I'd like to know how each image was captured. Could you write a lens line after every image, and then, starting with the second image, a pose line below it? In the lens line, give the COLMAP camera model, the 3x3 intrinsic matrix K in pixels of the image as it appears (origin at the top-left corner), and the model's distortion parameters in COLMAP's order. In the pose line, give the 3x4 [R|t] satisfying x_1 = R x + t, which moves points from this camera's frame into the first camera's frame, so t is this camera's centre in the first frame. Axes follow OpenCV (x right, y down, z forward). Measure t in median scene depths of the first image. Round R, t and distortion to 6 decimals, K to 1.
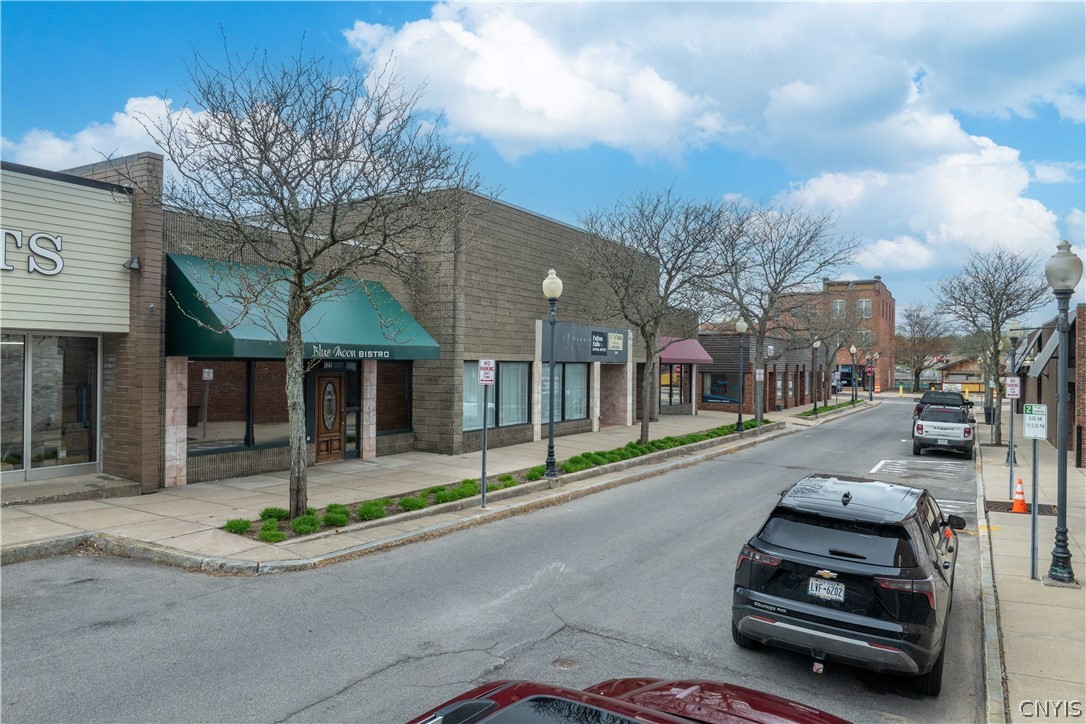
lens RADIAL K [[763.2, 0, 543.0], [0, 763.2, 362.0], [0, 0, 1]] dist [-0.033721, -0.003366]
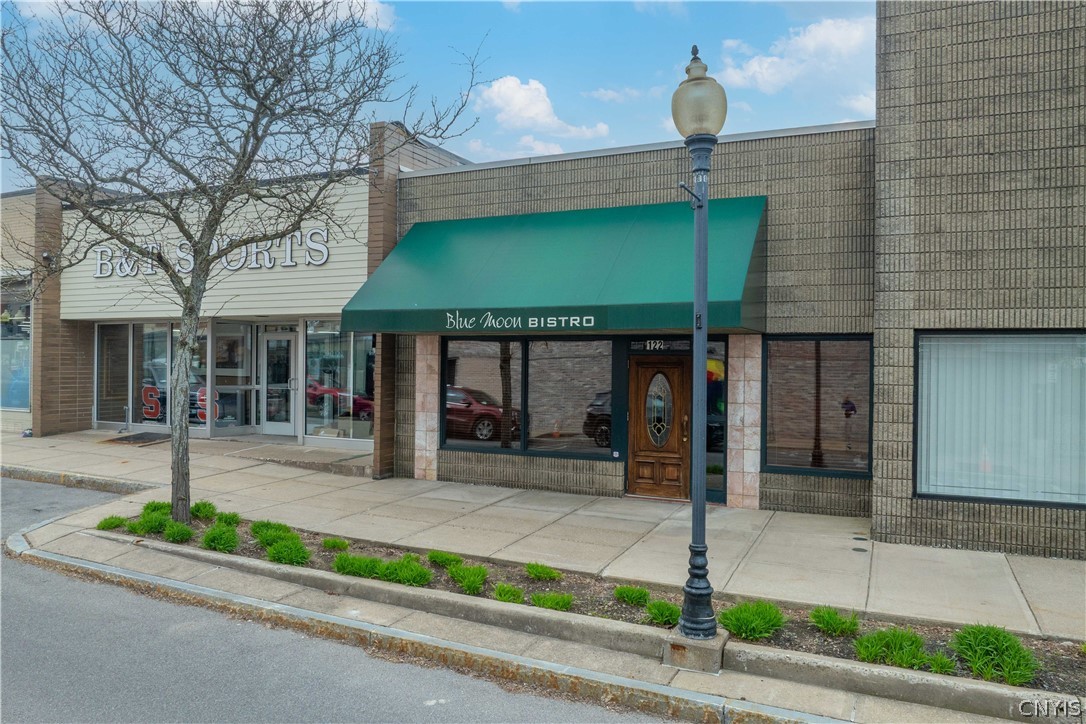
lens RADIAL K [[763.2, 0, 543.0], [0, 763.2, 362.0], [0, 0, 1]] dist [-0.033721, -0.003366]
pose [[0.086895, -0.007297, -0.996191, 0.428534], [-0.008202, 0.999934, -0.008040, 0.030054], [0.996184, 0.008869, 0.086829, 1.052749]]
